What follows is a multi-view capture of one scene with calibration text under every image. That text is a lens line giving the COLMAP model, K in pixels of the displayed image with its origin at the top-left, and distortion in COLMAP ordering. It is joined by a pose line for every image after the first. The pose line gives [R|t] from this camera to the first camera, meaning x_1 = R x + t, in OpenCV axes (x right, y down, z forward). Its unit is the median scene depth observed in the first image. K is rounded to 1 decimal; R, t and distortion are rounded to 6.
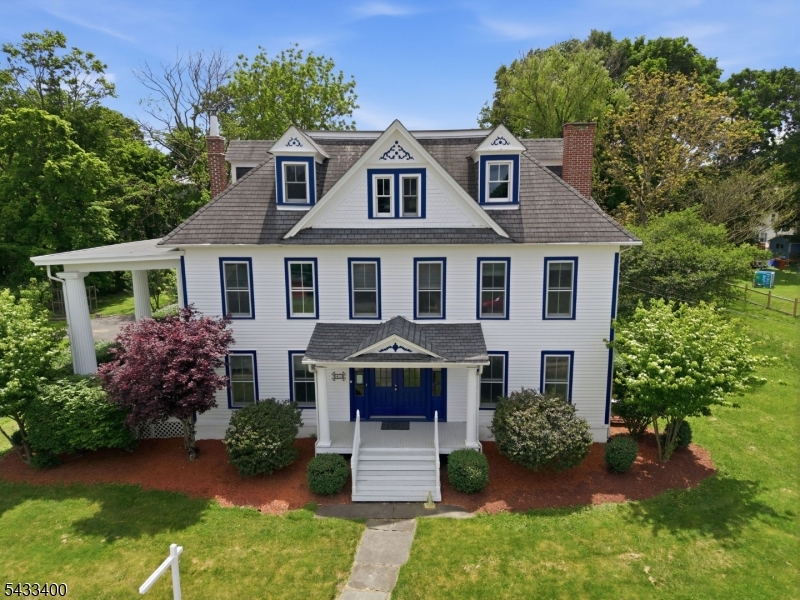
lens RADIAL K [[539.9, 0, 399.2], [0, 539.9, 299.7], [0, 0, 1]] dist [0.020447, -0.008974]
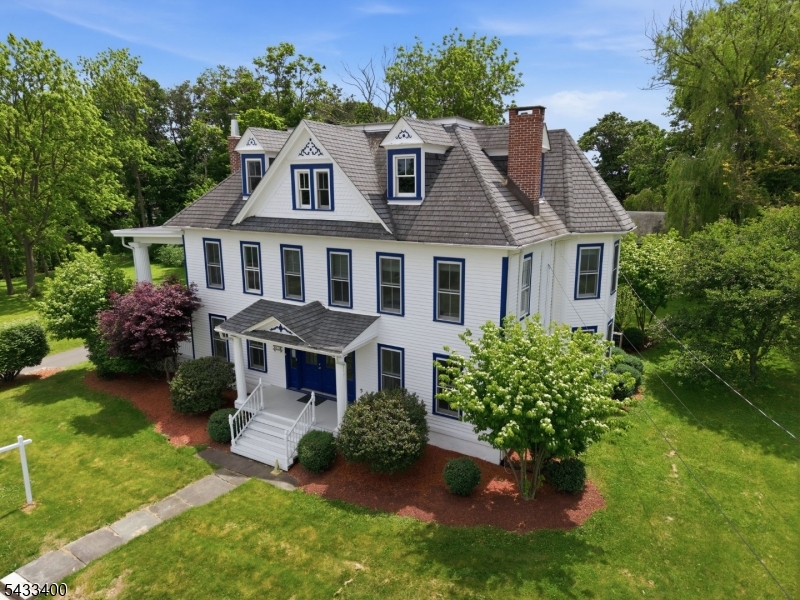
lens RADIAL K [[539.9, 0, 402.1], [0, 539.9, 301.5], [0, 0, 1]] dist [0.020447, -0.008974]
pose [[0.868711, 0.111661, -0.482568, 0.687655], [-0.089338, 0.993603, 0.069083, -0.060119], [0.487195, -0.016902, 0.873130, 0.141379]]
